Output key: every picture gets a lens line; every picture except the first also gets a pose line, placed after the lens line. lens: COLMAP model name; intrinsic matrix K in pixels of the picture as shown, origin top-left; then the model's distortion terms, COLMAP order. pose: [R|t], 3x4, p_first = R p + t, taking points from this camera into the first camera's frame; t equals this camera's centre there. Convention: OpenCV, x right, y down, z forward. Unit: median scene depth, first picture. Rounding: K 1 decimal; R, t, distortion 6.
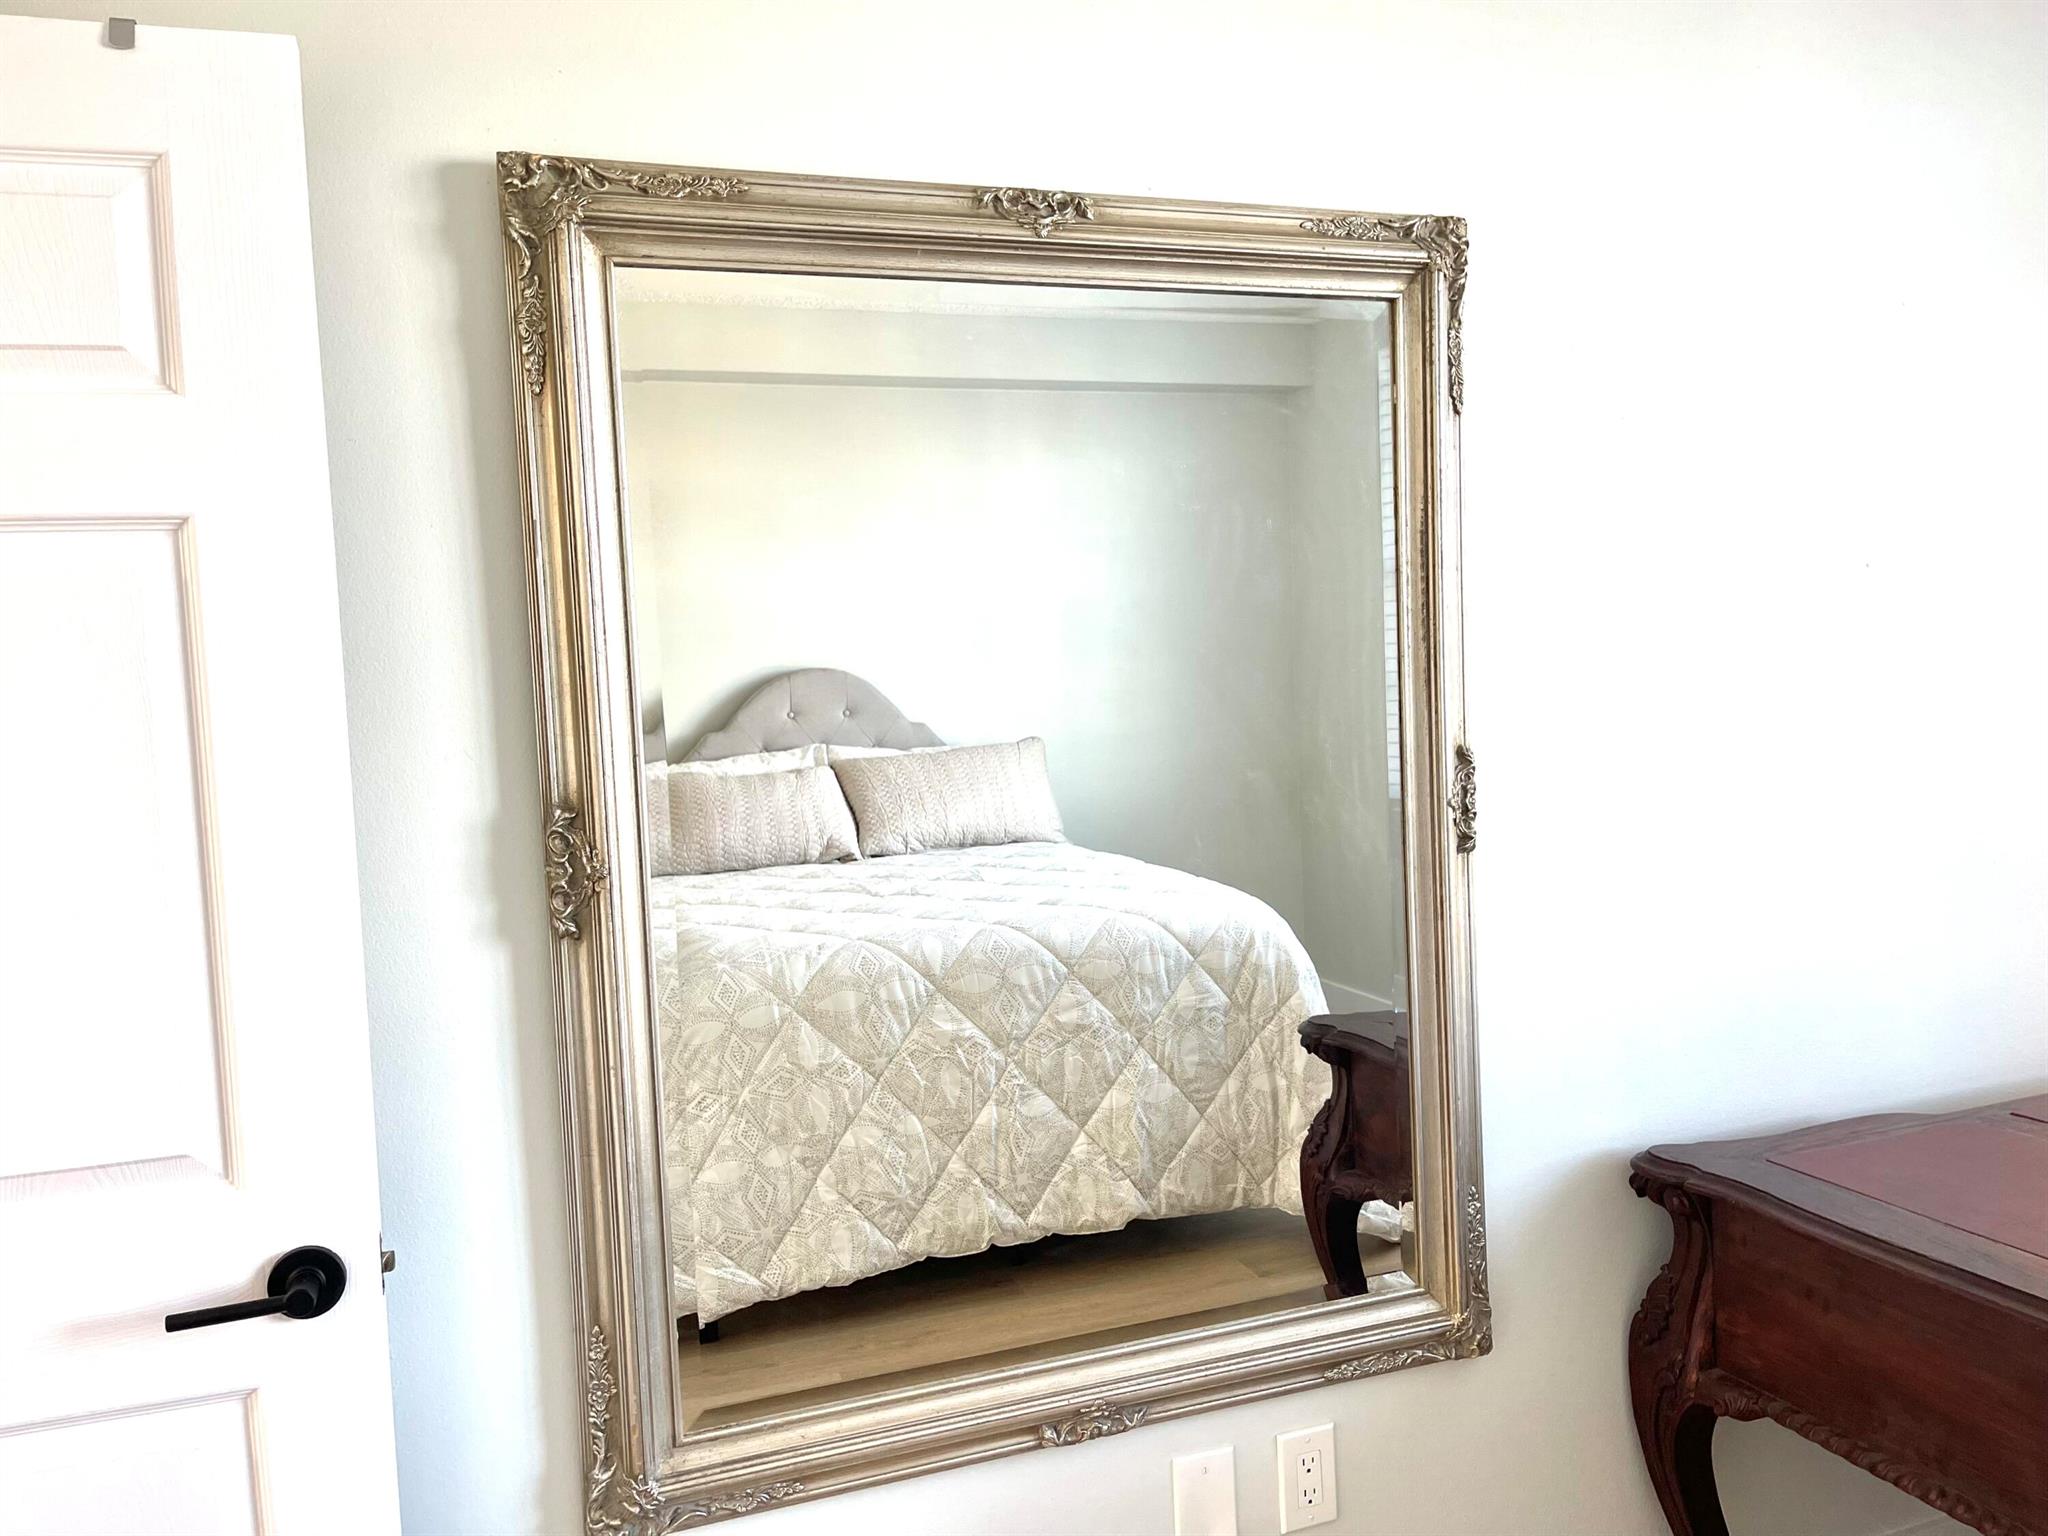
lens RADIAL K [[1556.5, 0, 1017.9], [0, 1556.5, 775.6], [0, 0, 1]] dist [0.070754, -0.110931]
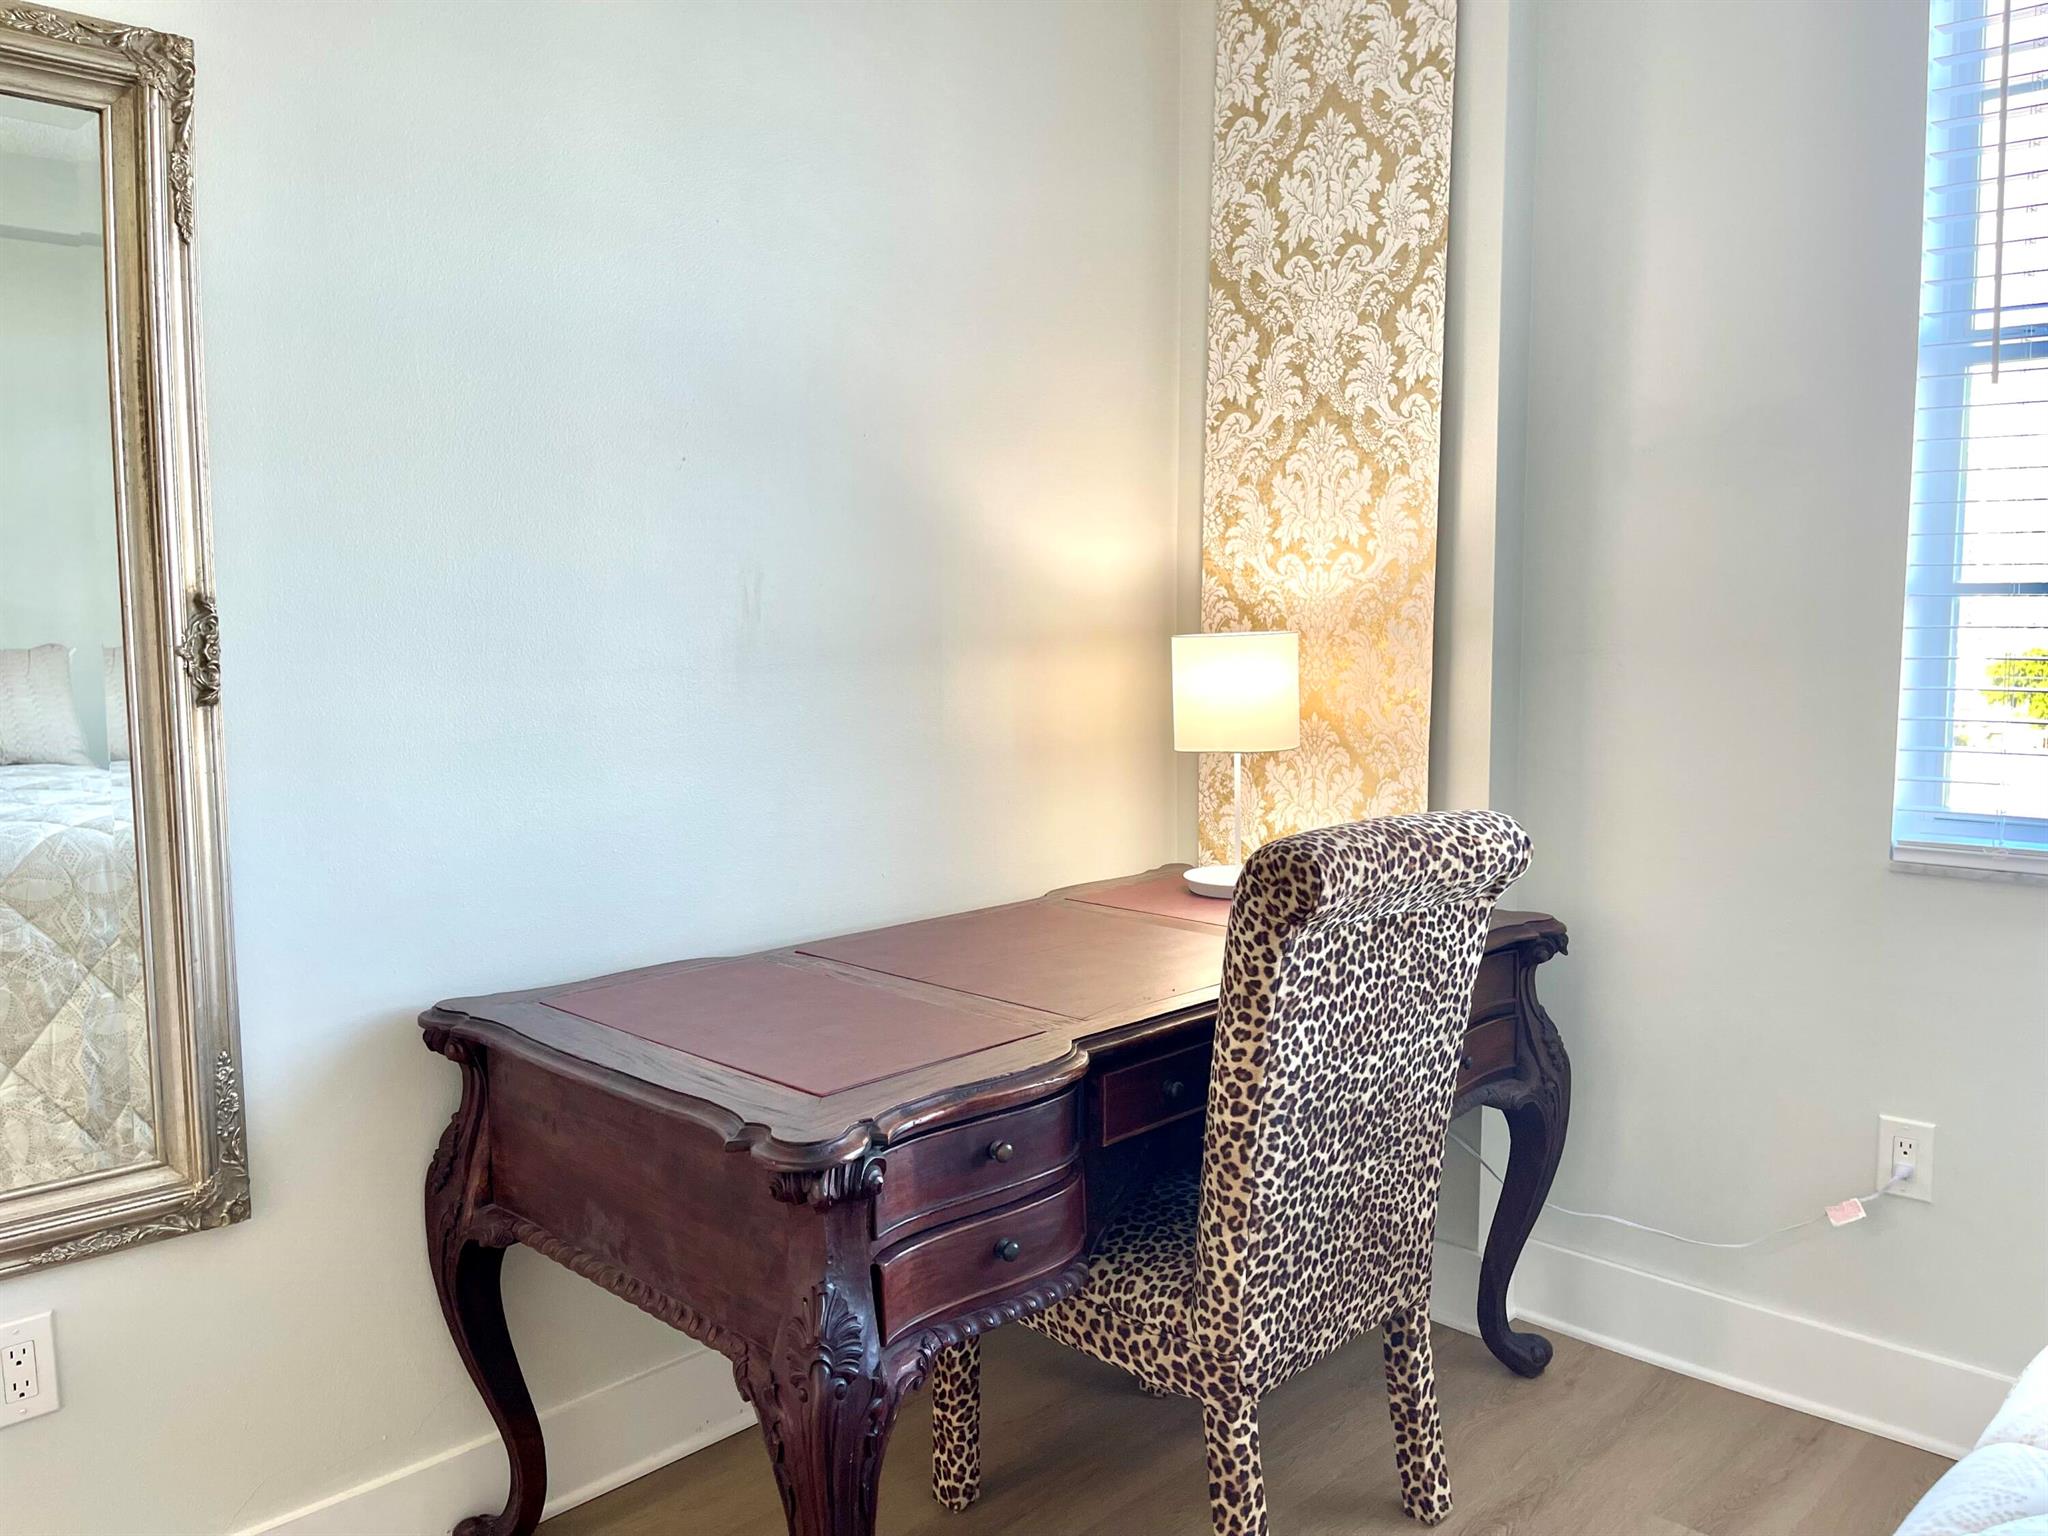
lens RADIAL K [[1556.5, 0, 1017.9], [0, 1556.5, 775.6], [0, 0, 1]] dist [0.070754, -0.110931]
pose [[0.897049, -0.006487, 0.441884, 0.307710], [-0.005483, 0.999652, 0.025807, 0.064752], [-0.441898, -0.025573, 0.896701, -0.087581]]
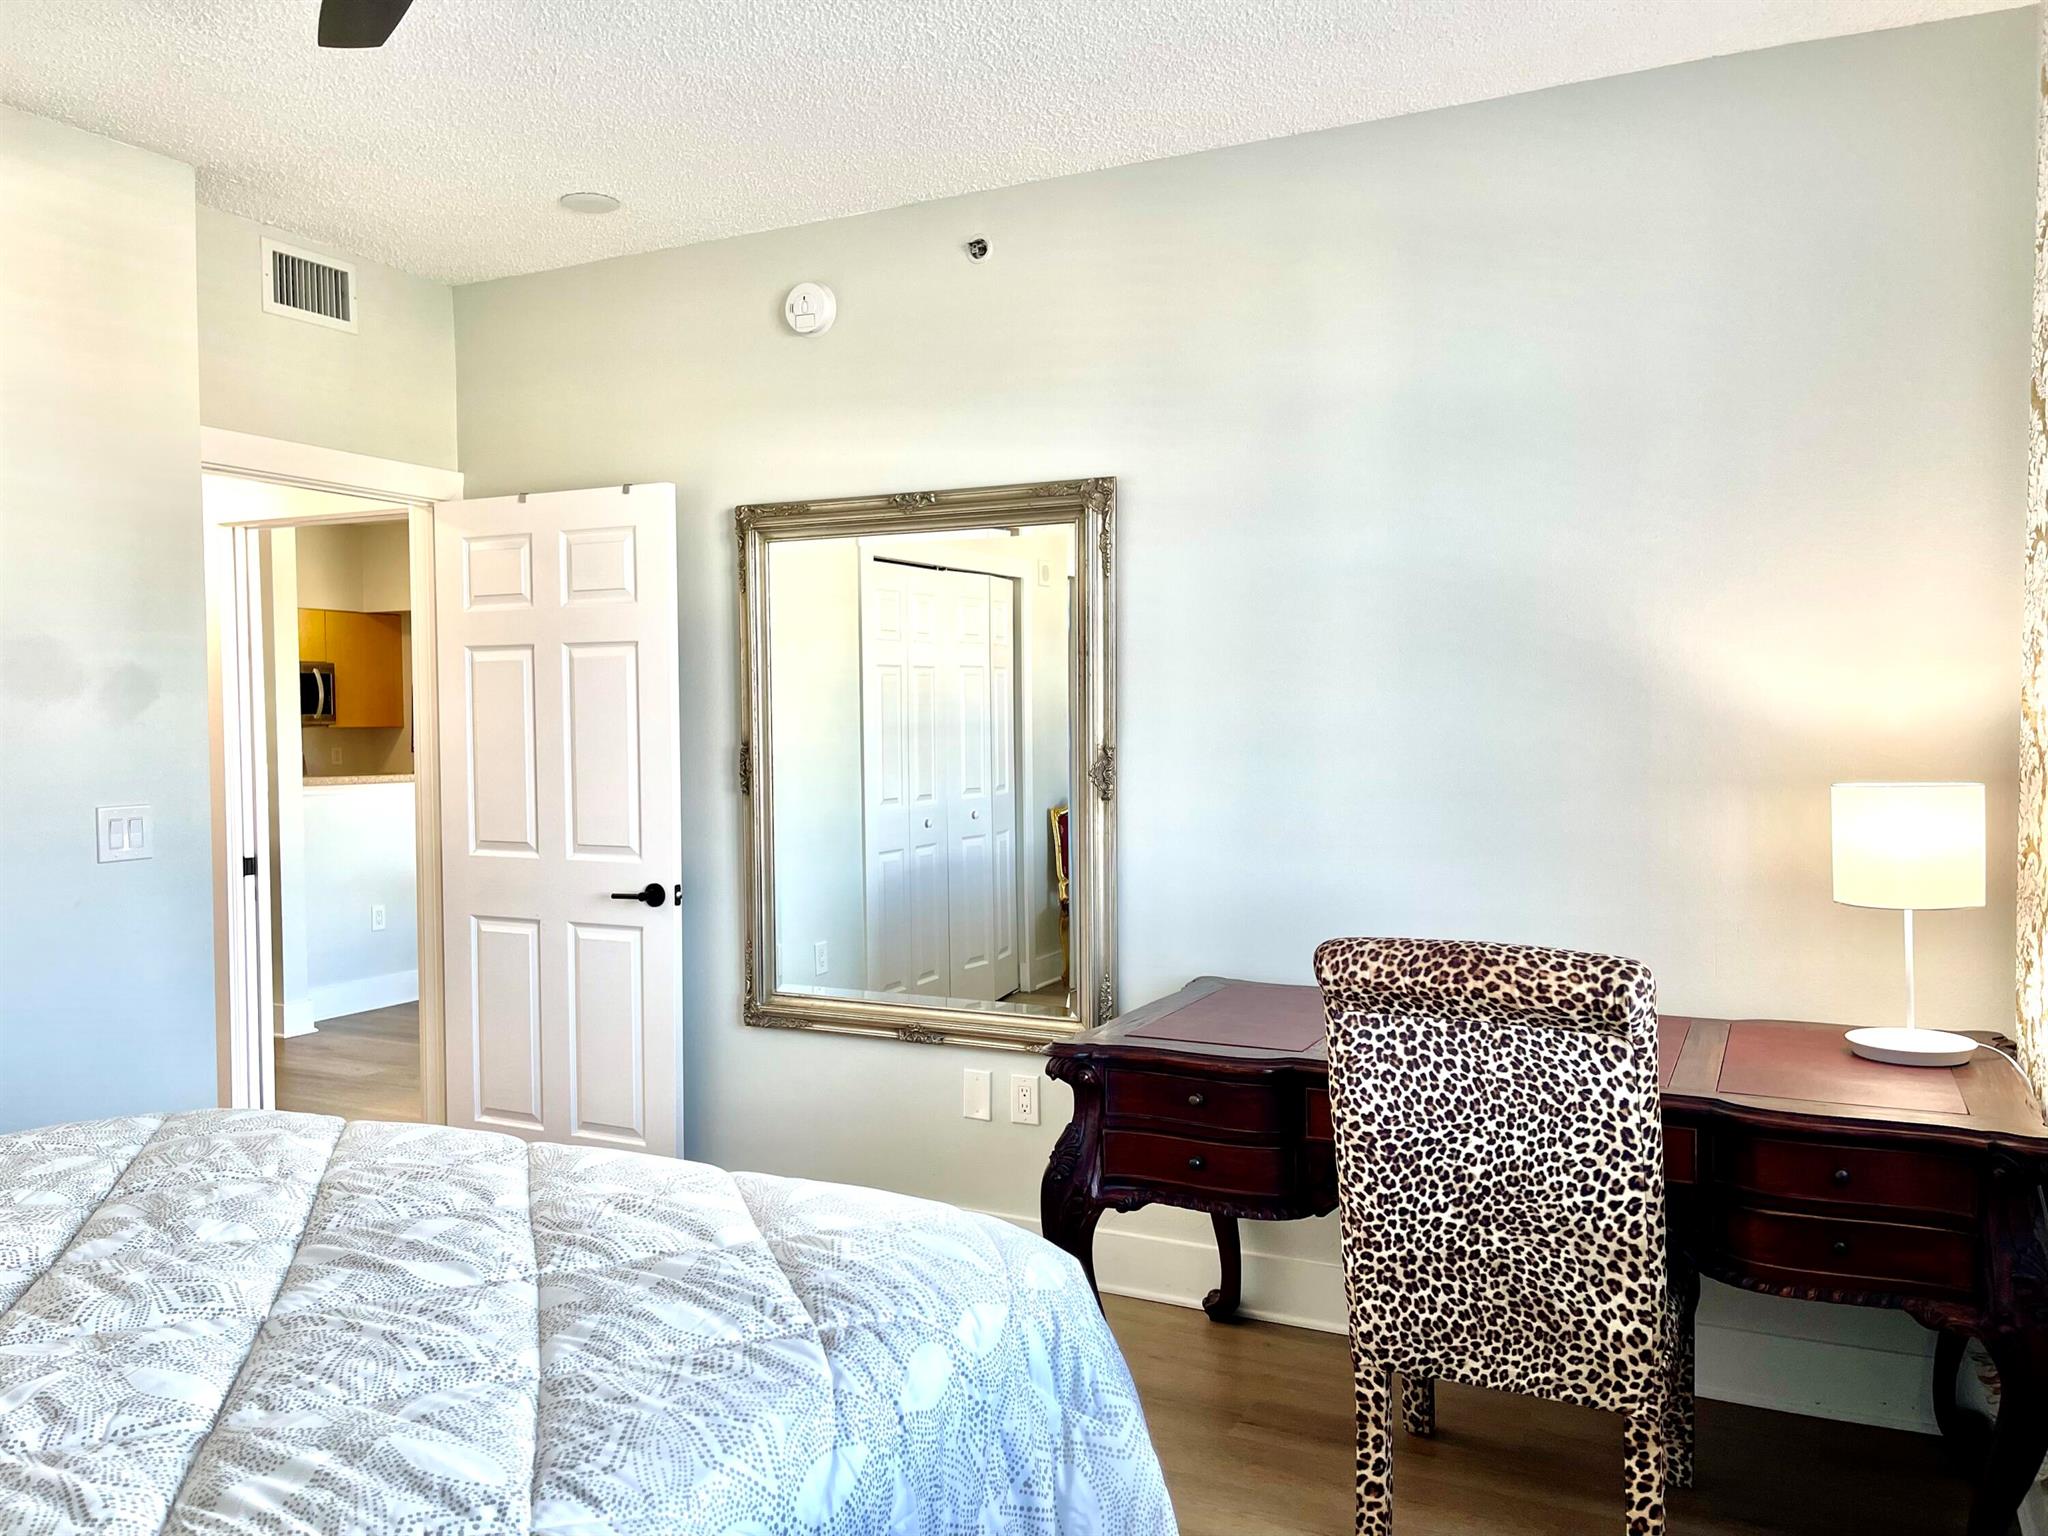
lens RADIAL K [[1549.3, 0, 1034.5], [0, 1549.3, 781.2], [0, 0, 1]] dist [0.079822, -0.105595]
pose [[0.703182, 0.065022, -0.708030, 1.595684], [-0.066061, 0.997477, 0.025995, -0.020468], [0.707934, 0.028494, 0.705703, -0.419930]]
